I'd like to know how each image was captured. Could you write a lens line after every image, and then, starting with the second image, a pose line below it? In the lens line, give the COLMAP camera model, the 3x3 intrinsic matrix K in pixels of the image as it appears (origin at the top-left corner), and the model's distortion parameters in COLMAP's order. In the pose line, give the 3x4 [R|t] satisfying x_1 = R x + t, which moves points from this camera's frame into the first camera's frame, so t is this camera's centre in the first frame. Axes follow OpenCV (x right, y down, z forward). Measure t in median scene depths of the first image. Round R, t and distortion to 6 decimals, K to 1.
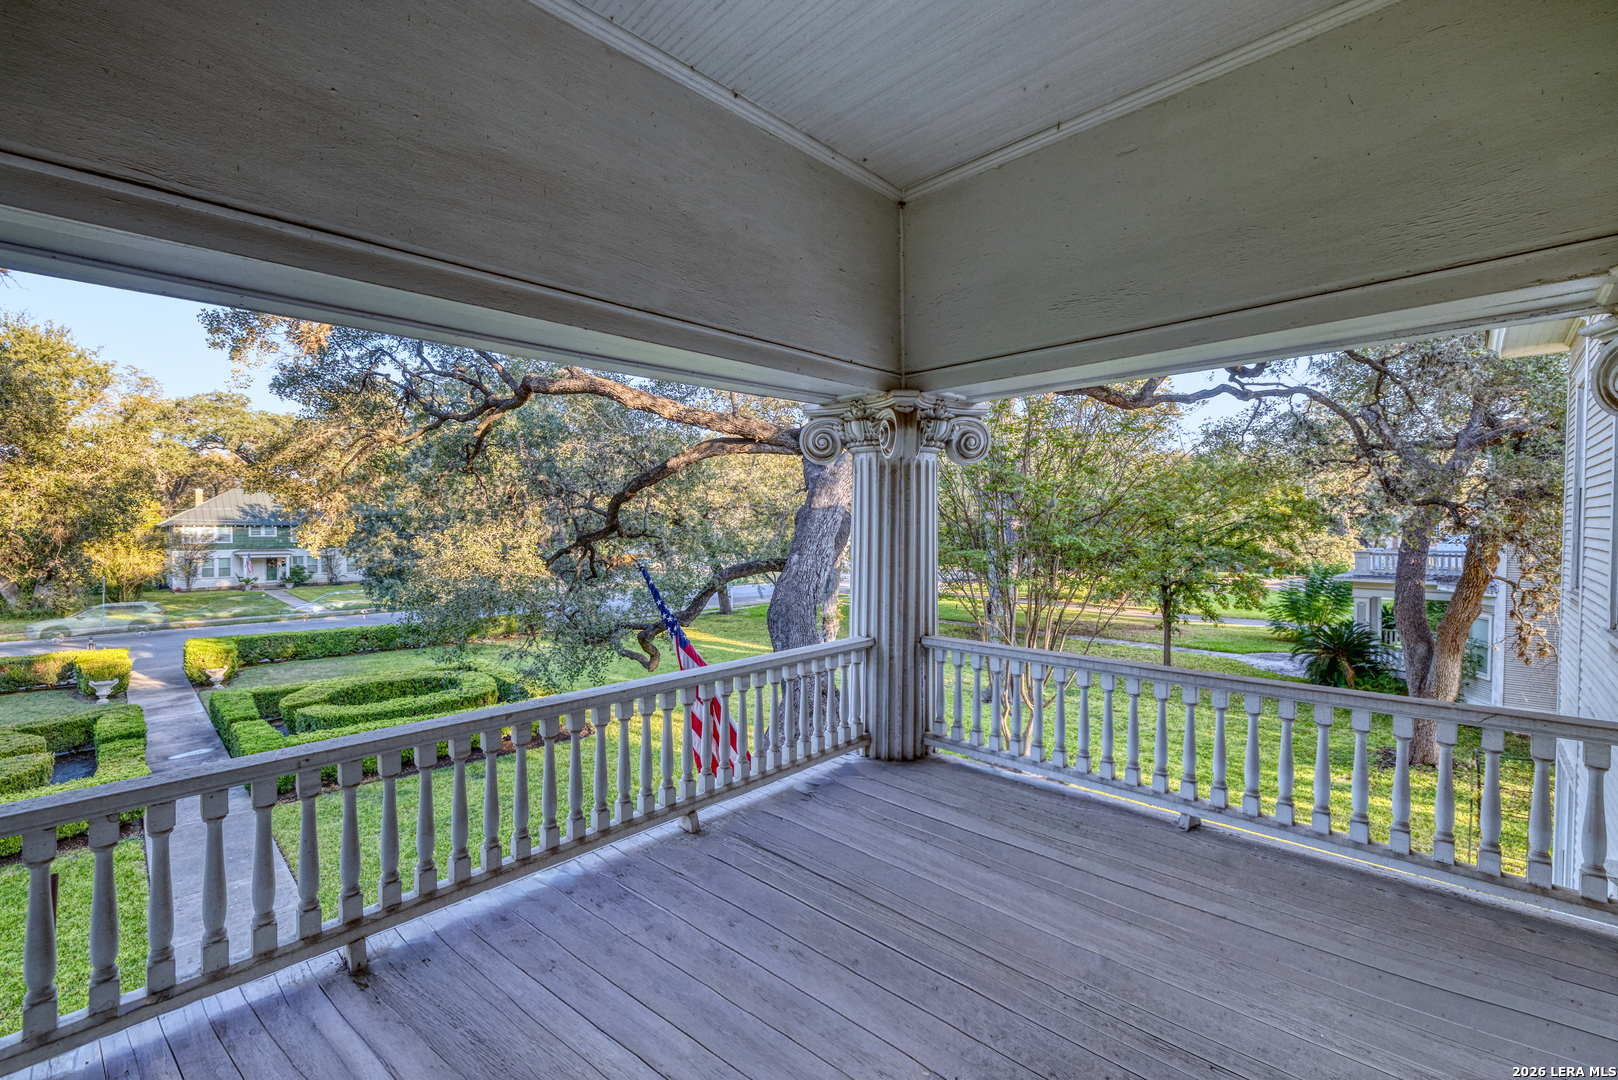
lens RADIAL K [[707.2, 0, 806.9], [0, 707.2, 533.4], [0, 0, 1]] dist [0.000501, -0.000134]
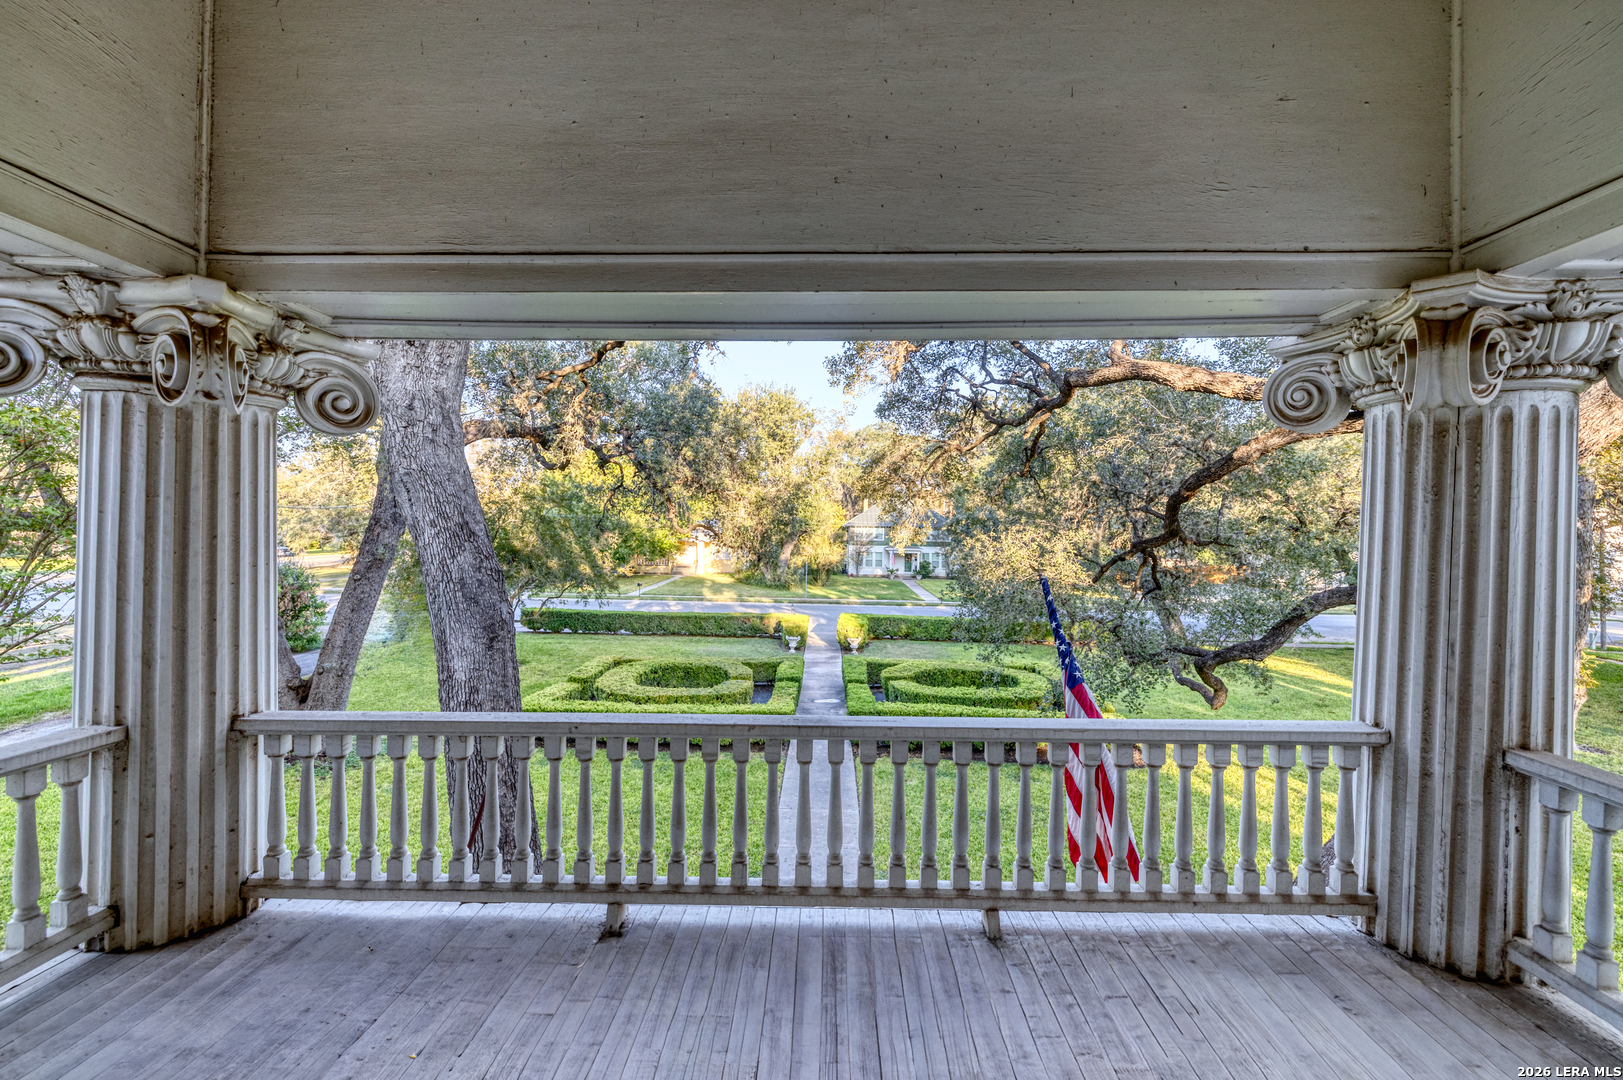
lens RADIAL K [[709.4, 0, 809.4], [0, 709.4, 533.3], [0, 0, 1]] dist [0.000501, -0.000134]
pose [[0.669080, 0.017684, -0.742980, 0.079384], [-0.022873, 0.999733, 0.003197, -0.000439], [0.742839, 0.014855, 0.669306, 0.106963]]
